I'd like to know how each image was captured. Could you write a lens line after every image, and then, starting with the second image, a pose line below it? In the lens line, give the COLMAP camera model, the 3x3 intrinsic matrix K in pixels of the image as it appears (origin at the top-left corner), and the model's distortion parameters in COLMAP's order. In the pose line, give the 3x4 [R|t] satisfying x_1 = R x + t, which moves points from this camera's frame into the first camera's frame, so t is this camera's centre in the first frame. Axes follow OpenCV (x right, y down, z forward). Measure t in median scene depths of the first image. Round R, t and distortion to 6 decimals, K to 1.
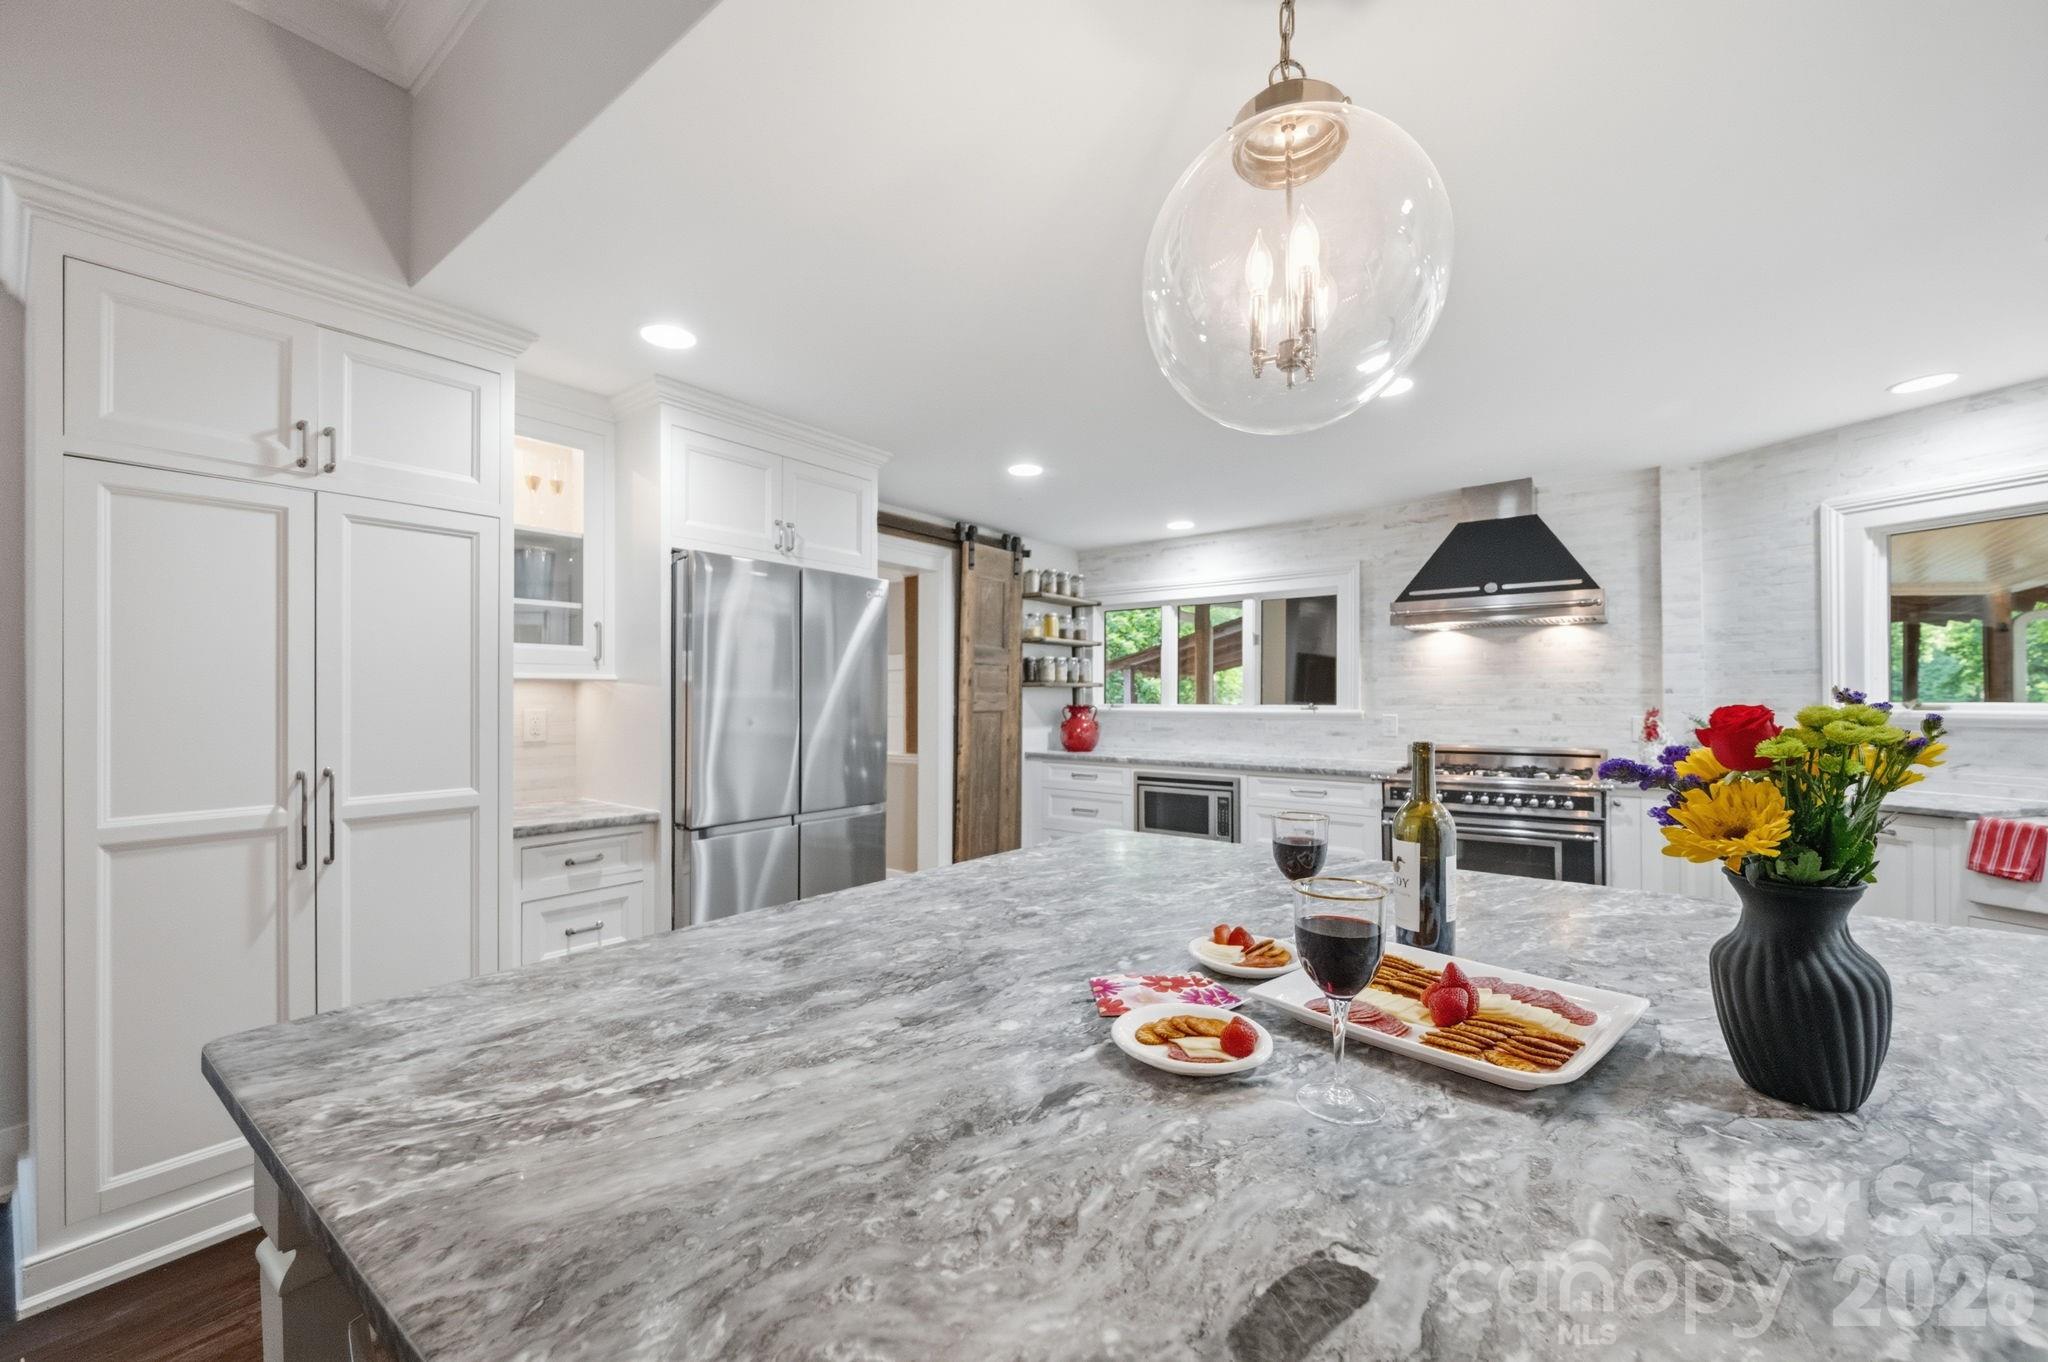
lens RADIAL K [[807.1, 0, 1029.8], [0, 807.1, 693.2], [0, 0, 1]] dist [0.000027, -0.000140]
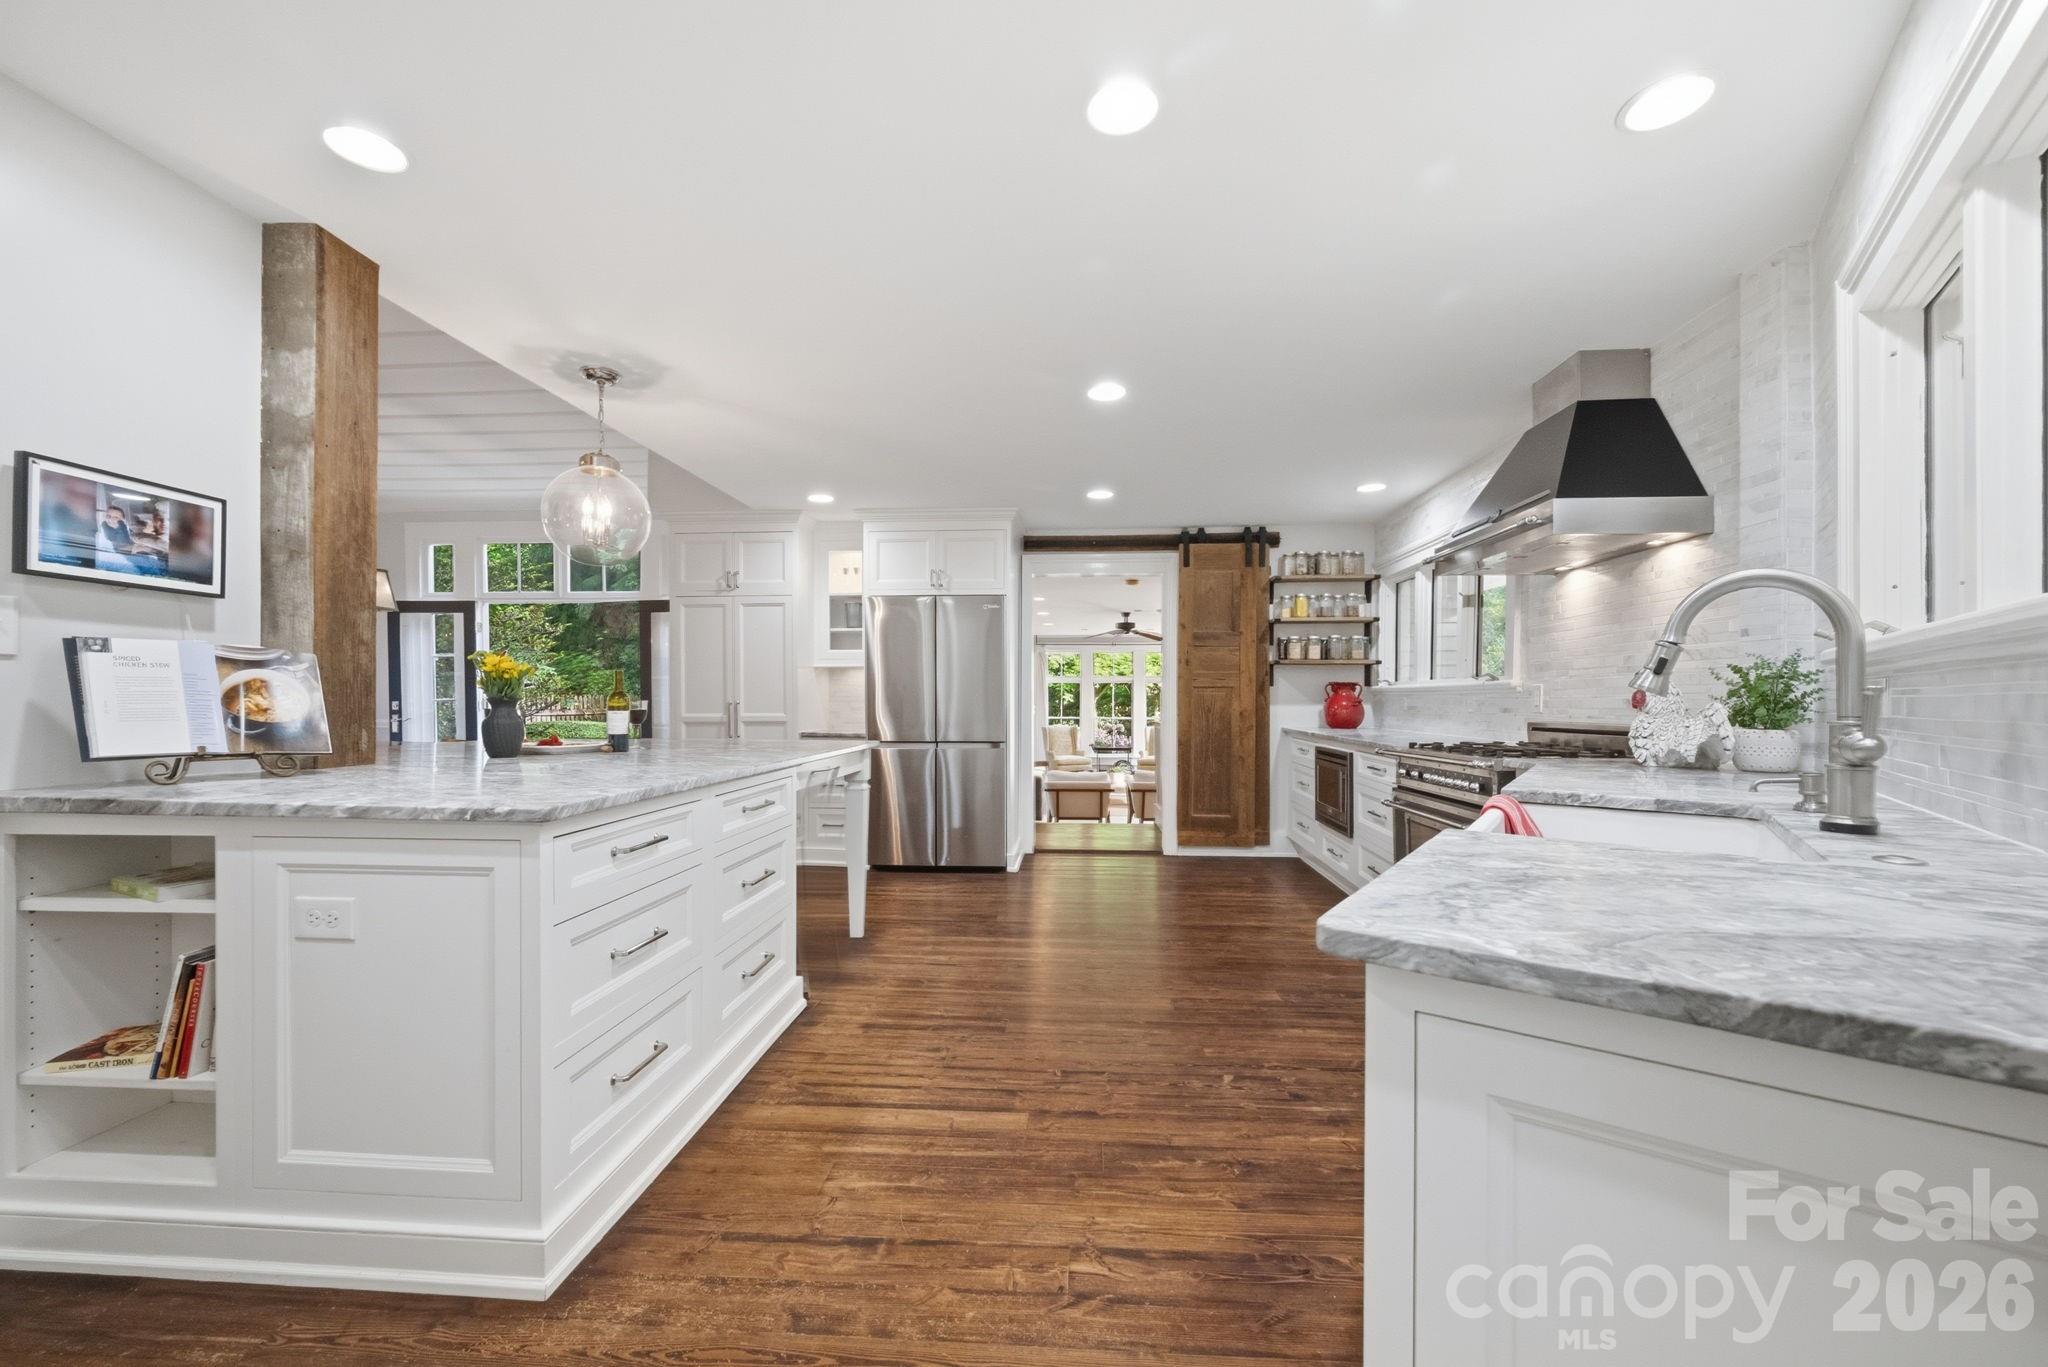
lens RADIAL K [[807.1, 0, 1025.6], [0, 807.1, 692.8], [0, 0, 1]] dist [0.000027, -0.000140]
pose [[0.551229, -0.006625, -0.834328, 0.892495], [0.004917, 0.999977, -0.004692, 0.040470], [0.834339, -0.001516, 0.551249, 0.164917]]
